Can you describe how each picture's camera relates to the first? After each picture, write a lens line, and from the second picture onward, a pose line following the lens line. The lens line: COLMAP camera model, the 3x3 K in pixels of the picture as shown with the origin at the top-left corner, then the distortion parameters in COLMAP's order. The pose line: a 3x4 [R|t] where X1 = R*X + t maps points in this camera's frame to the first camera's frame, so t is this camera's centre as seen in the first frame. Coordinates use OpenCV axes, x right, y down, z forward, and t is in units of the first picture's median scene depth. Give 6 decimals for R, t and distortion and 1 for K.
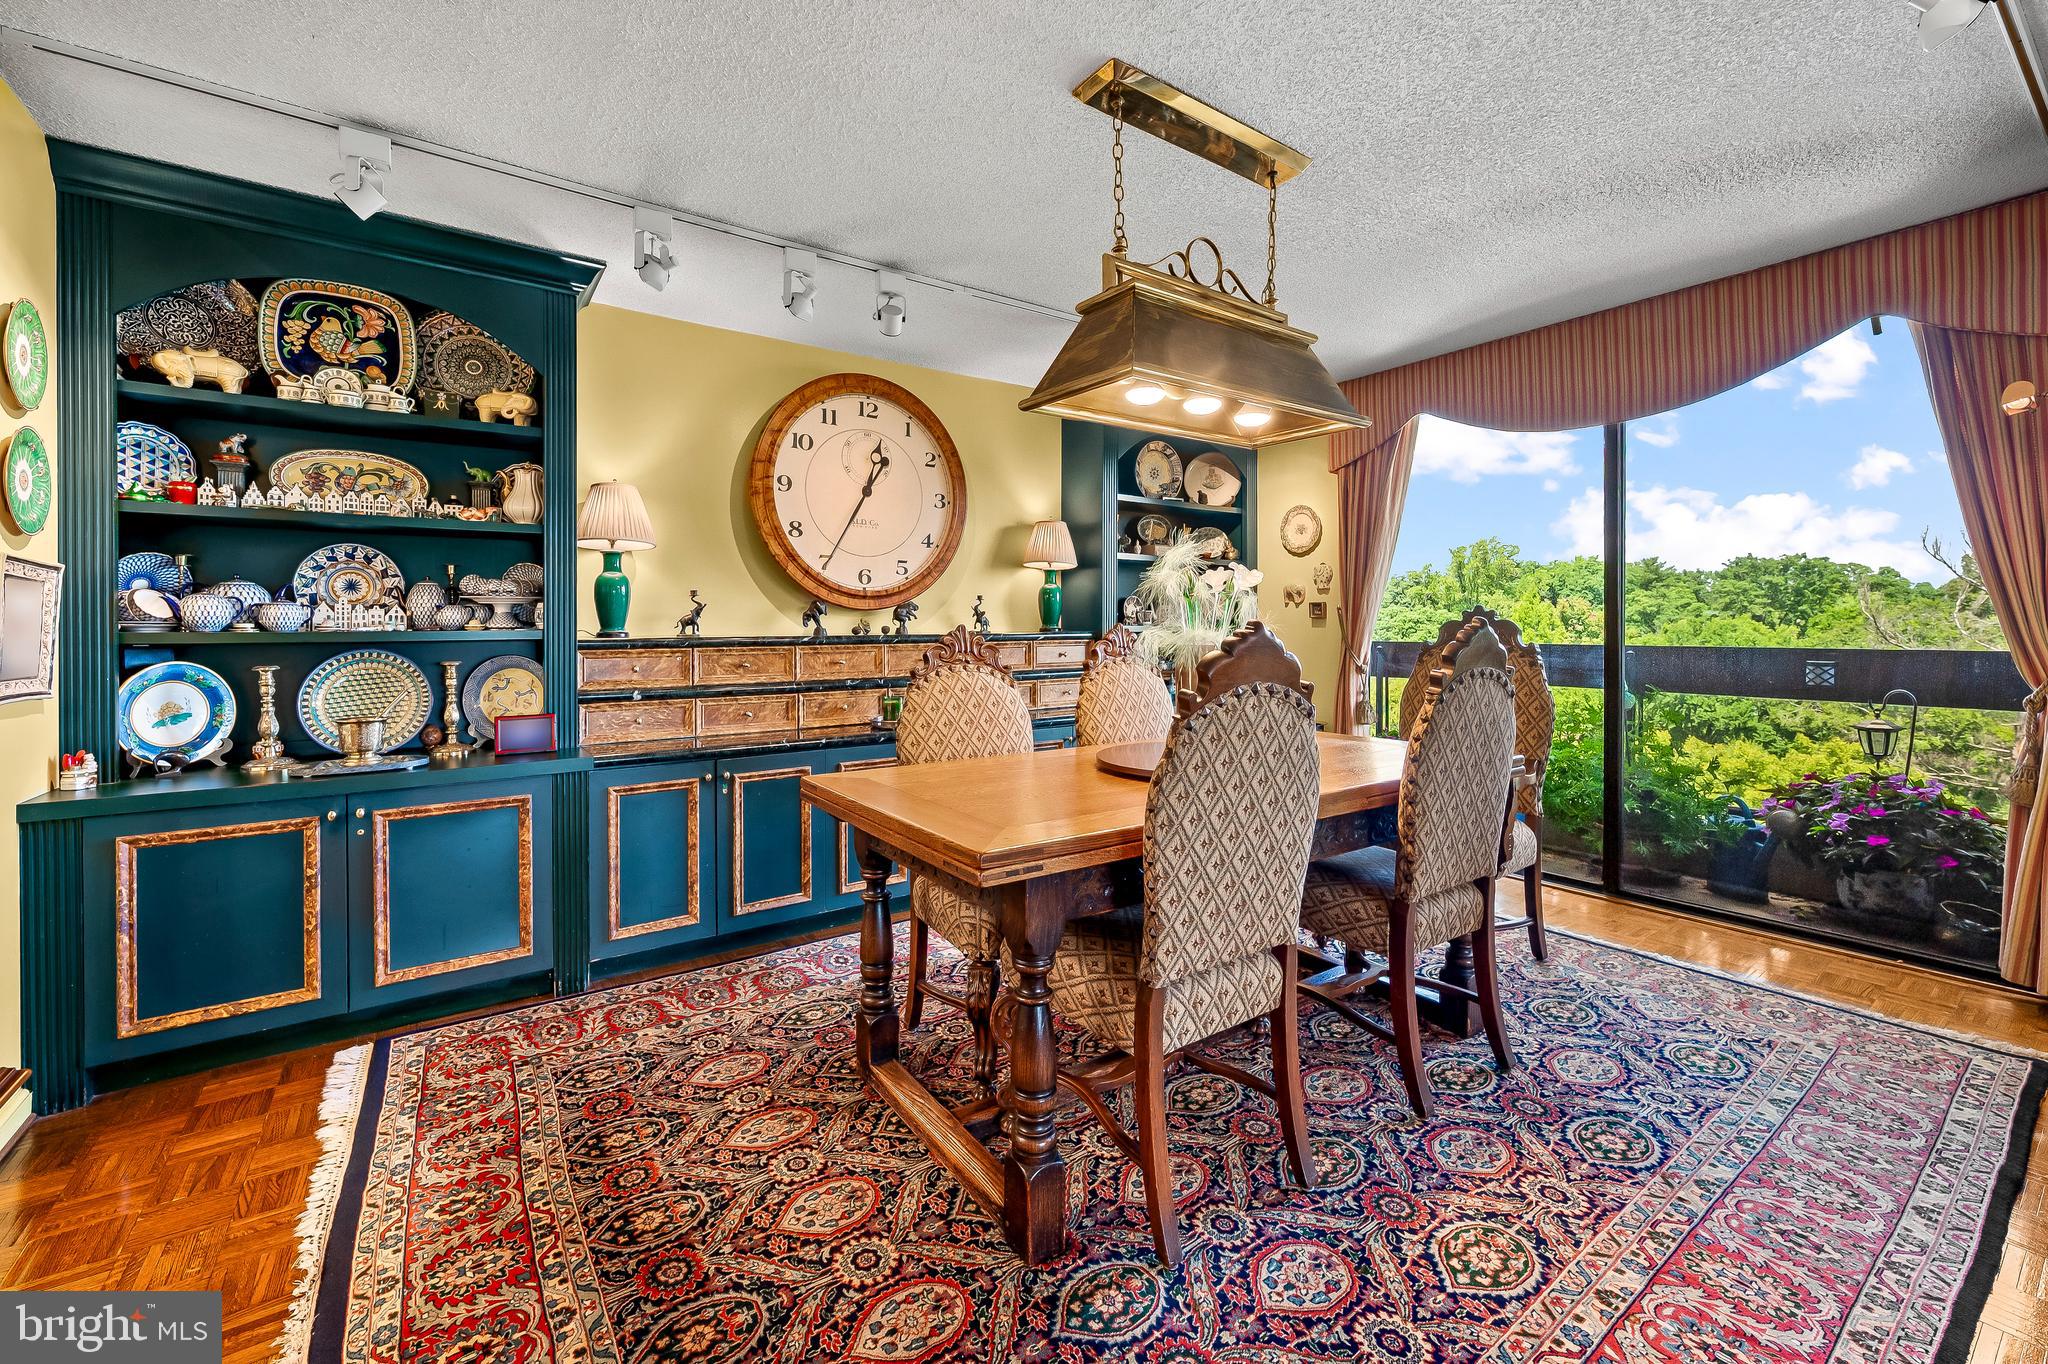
lens RADIAL K [[835.0, 0, 1022.8], [0, 835.0, 628.9], [0, 0, 1]] dist [-0.002389, 0.000010]
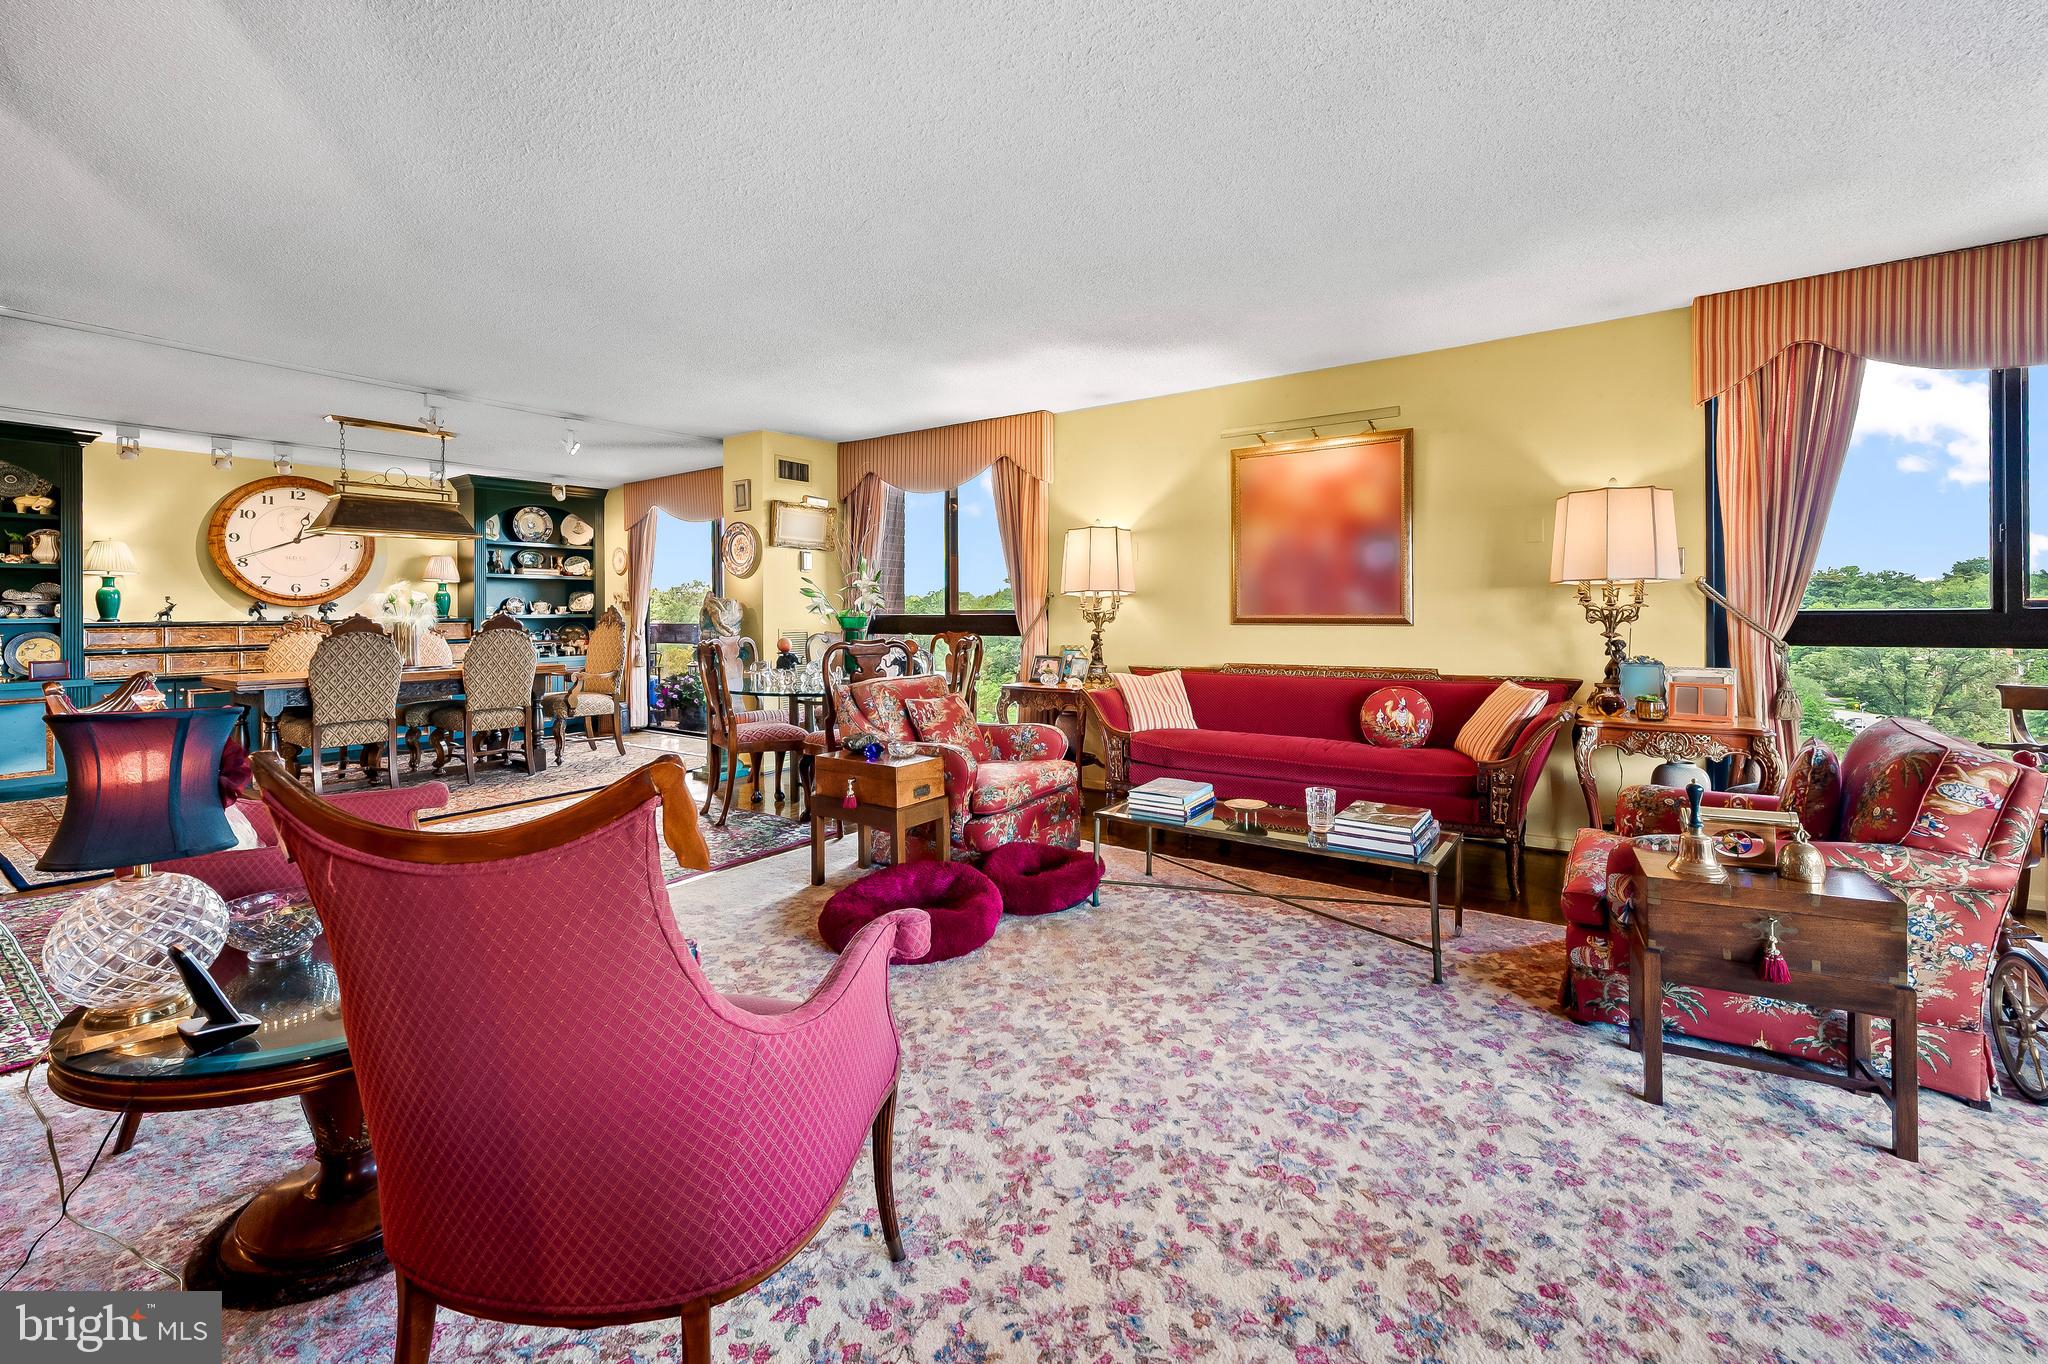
lens RADIAL K [[835.0, 0, 1033.6], [0, 835.0, 614.8], [0, 0, 1]] dist [-0.002389, 0.000010]
pose [[0.935145, -0.004025, 0.354241, 0.876986], [0.004789, 0.999988, -0.001280, 0.006968], [-0.354232, 0.002894, 0.935153, -1.650034]]
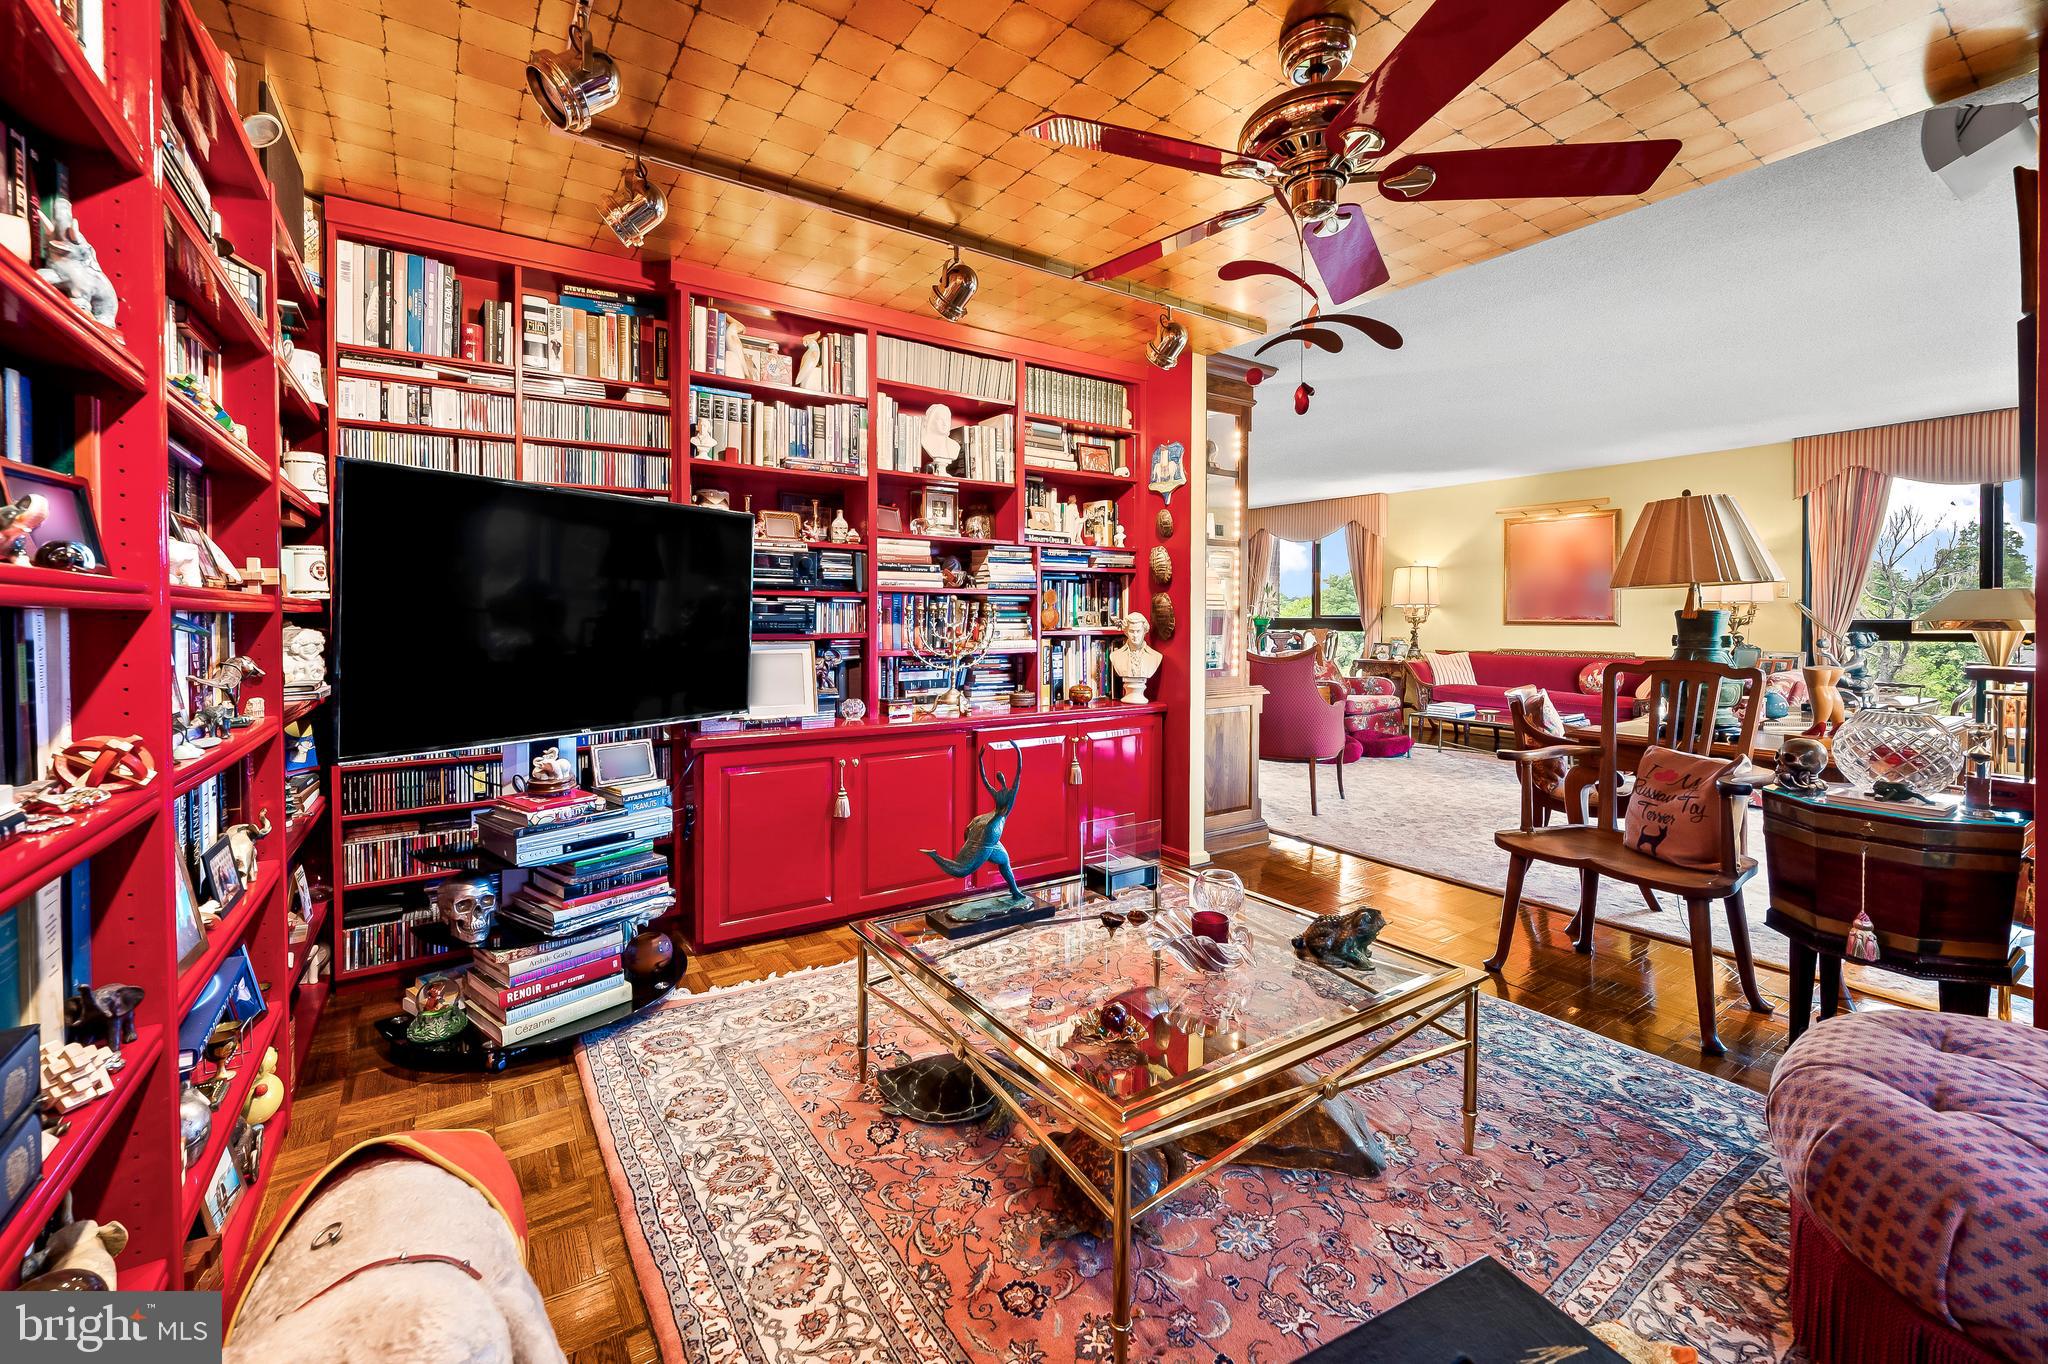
lens RADIAL K [[835.0, 0, 1027.4], [0, 835.0, 623.0], [0, 0, 1]] dist [-0.002389, 0.000010]
pose [[0.999973, 0.003490, -0.006494, 0.134606], [-0.003467, 0.999987, 0.003676, 0.016929], [0.006506, -0.003653, 0.999972, -3.332933]]
